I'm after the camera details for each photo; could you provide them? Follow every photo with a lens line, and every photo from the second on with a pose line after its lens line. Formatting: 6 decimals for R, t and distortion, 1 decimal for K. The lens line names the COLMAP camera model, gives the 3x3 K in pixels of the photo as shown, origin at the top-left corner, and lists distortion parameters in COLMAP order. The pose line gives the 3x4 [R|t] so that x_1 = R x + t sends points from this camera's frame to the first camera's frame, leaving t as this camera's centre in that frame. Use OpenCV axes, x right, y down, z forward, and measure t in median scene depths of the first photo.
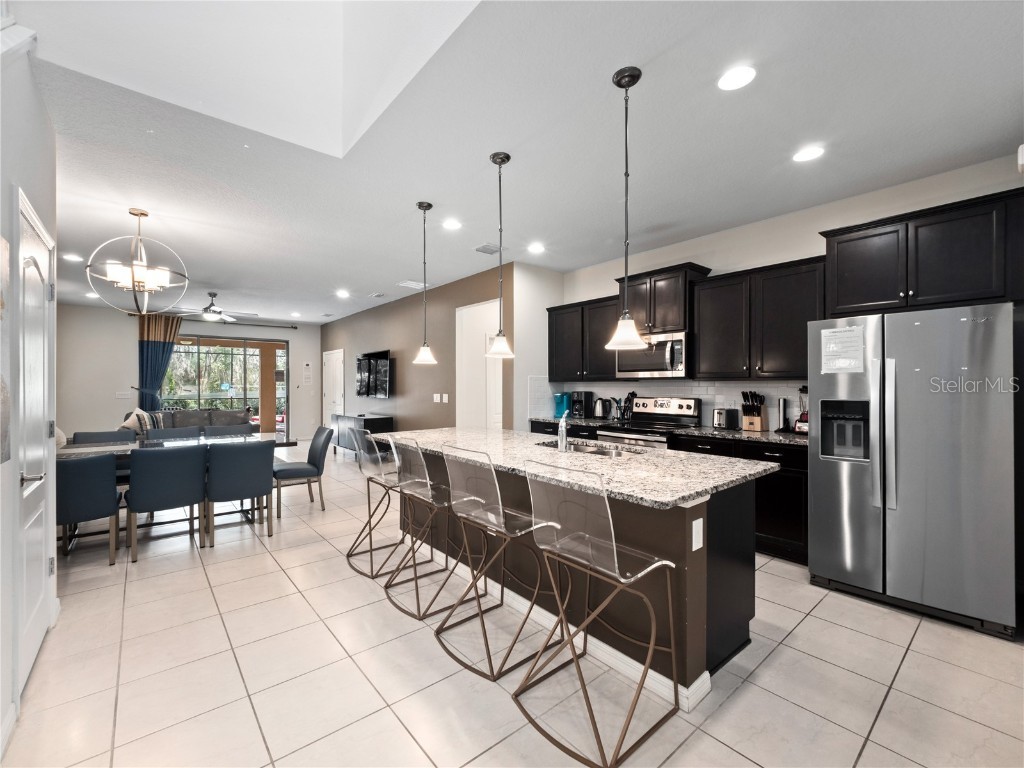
lens RADIAL K [[436.5, 0, 503.0], [0, 436.5, 385.3], [0, 0, 1]] dist [0.008350, -0.000081]
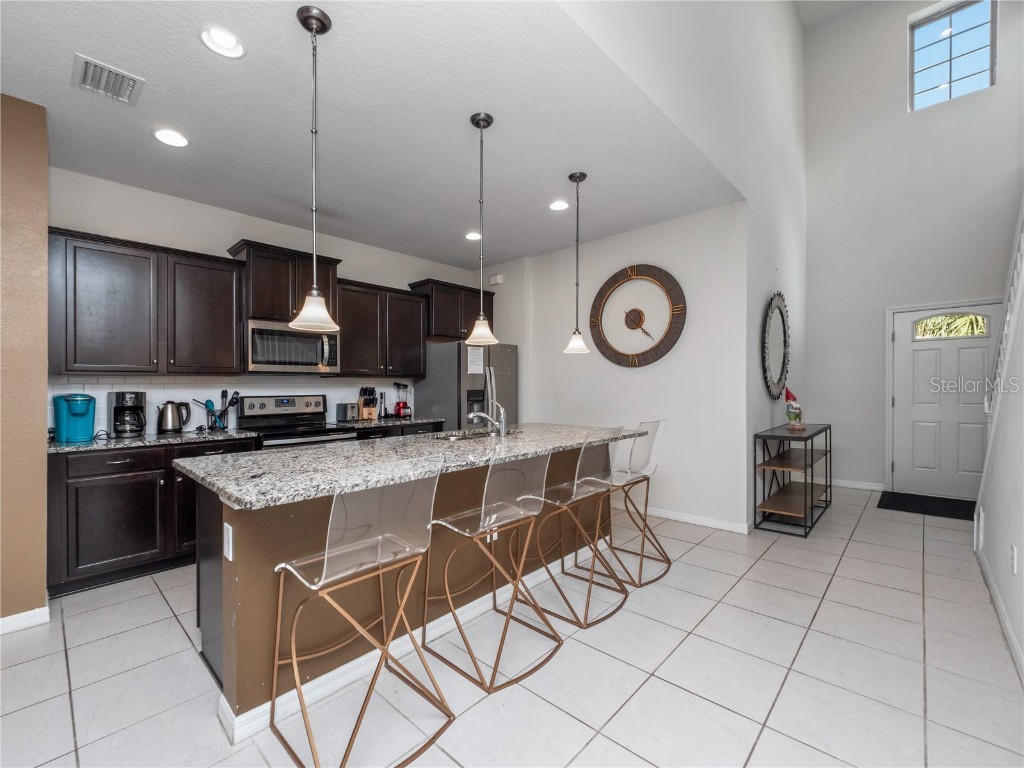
lens RADIAL K [[439.3, 0, 510.0], [0, 439.3, 395.0], [0, 0, 1]] dist [-0.000174, -0.000099]
pose [[-0.124727, -0.014973, 0.992078, -0.547417], [0.010179, 0.999814, 0.016370, 0.016208], [-0.992139, 0.012140, -0.124552, 0.637616]]
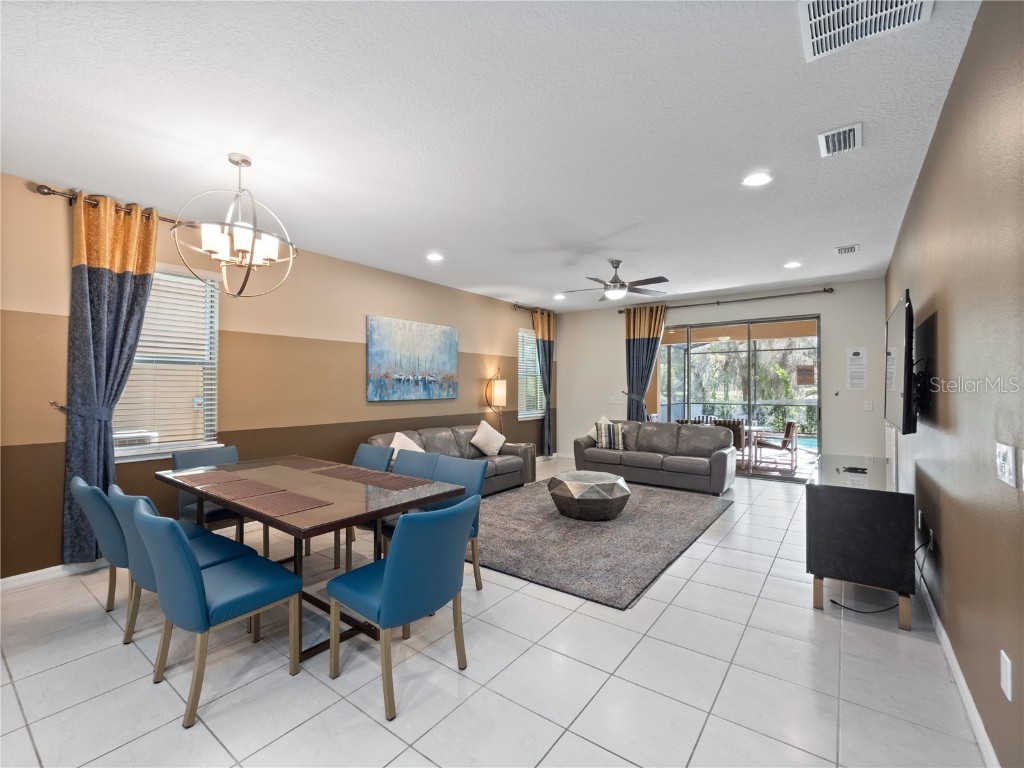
lens RADIAL K [[456.6, 0, 500.5], [0, 456.6, 387.4], [0, 0, 1]] dist [-0.000141, -0.000087]
pose [[0.225917, -0.002033, -0.974144, 0.020339], [0.000558, 0.999998, -0.001957, -0.007014], [0.974146, -0.000102, 0.225918, 0.978778]]
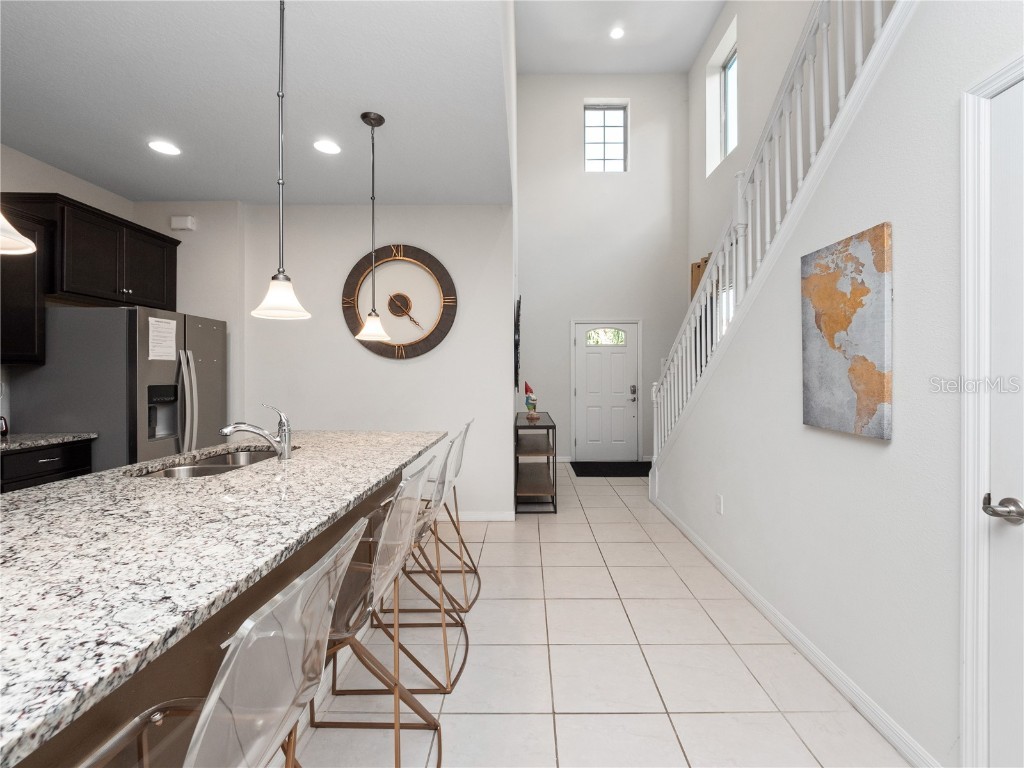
lens RADIAL K [[445.3, 0, 526.4], [0, 445.3, 381.9], [0, 0, 1]] dist [-0.000825, -0.000469]
pose [[-0.767311, -0.008256, 0.641222, -0.377922], [0.002140, 0.999879, 0.015434, 0.006411], [-0.641271, 0.013215, -0.767200, 0.749894]]
